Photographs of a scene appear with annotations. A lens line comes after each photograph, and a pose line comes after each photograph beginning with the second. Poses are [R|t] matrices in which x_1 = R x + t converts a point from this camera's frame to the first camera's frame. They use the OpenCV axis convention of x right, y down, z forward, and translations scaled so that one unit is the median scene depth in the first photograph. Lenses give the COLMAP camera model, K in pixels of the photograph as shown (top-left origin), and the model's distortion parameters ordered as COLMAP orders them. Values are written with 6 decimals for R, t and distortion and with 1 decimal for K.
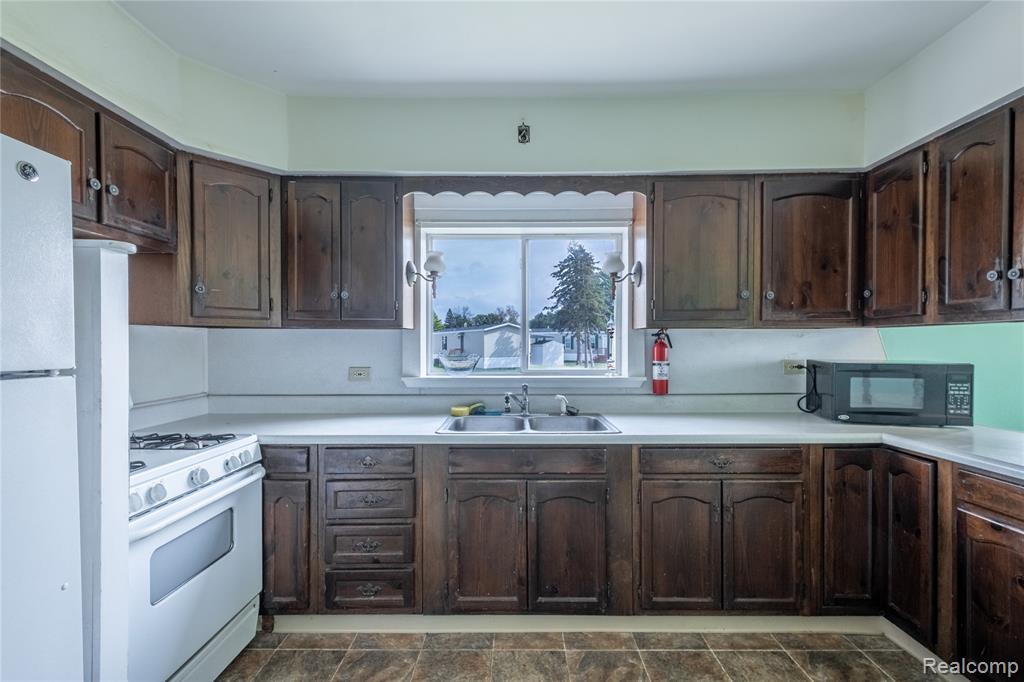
lens RADIAL K [[450.0, 0, 513.0], [0, 450.0, 346.6], [0, 0, 1]] dist [0.014117, -0.004488]
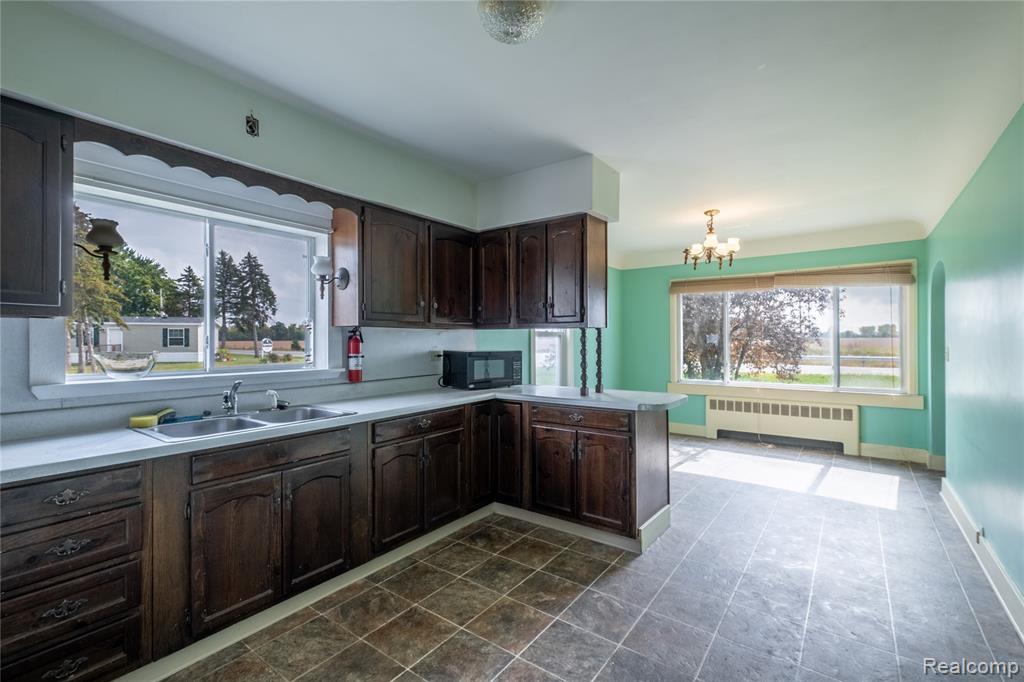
lens RADIAL K [[450.0, 0, 518.6], [0, 450.0, 337.7], [0, 0, 1]] dist [0.014117, -0.004488]
pose [[0.579276, 0.005277, 0.815114, -0.492325], [0.006719, 0.999914, -0.011248, 0.006128], [-0.815104, 0.011992, 0.579191, -0.045083]]
